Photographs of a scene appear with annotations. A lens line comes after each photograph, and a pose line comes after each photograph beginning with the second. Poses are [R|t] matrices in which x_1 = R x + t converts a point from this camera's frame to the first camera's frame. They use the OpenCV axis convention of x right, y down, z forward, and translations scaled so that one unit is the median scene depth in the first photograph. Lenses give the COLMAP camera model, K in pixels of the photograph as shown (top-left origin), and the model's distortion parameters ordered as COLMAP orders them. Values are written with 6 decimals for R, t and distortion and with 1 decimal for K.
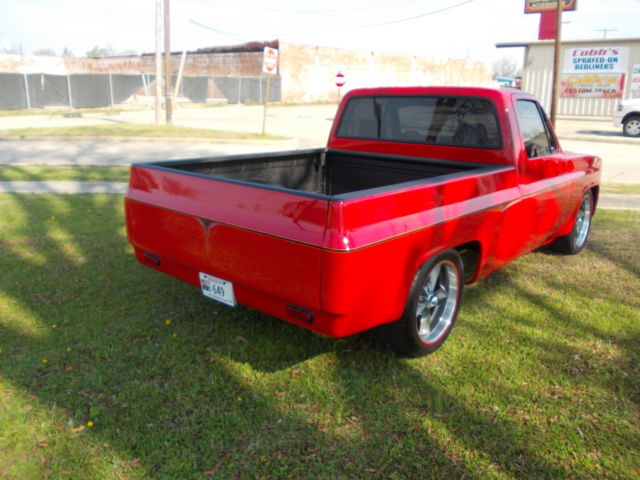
lens RADIAL K [[545.9, 0, 318.7], [0, 545.9, 237.4], [0, 0, 1]] dist [-0.017623, -0.005188]
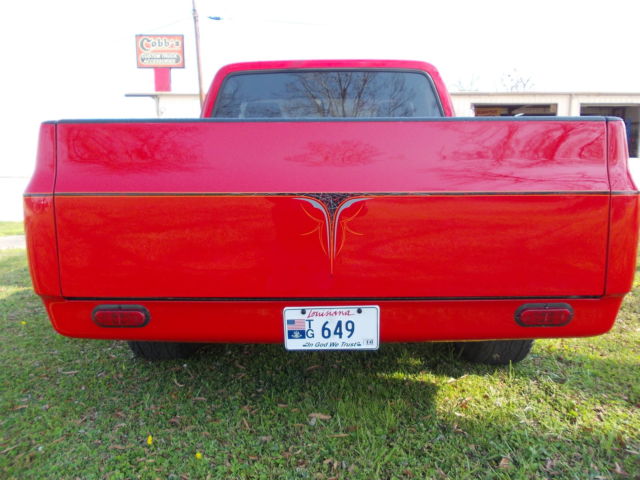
lens RADIAL K [[545.9, 0, 320.0], [0, 545.9, 241.2], [0, 0, 1]] dist [-0.017623, -0.005188]
pose [[0.754283, -0.110665, 0.647156, -0.533410], [0.176907, 0.983493, -0.038012, 0.027884], [-0.632267, 0.143159, 0.761409, 0.578157]]
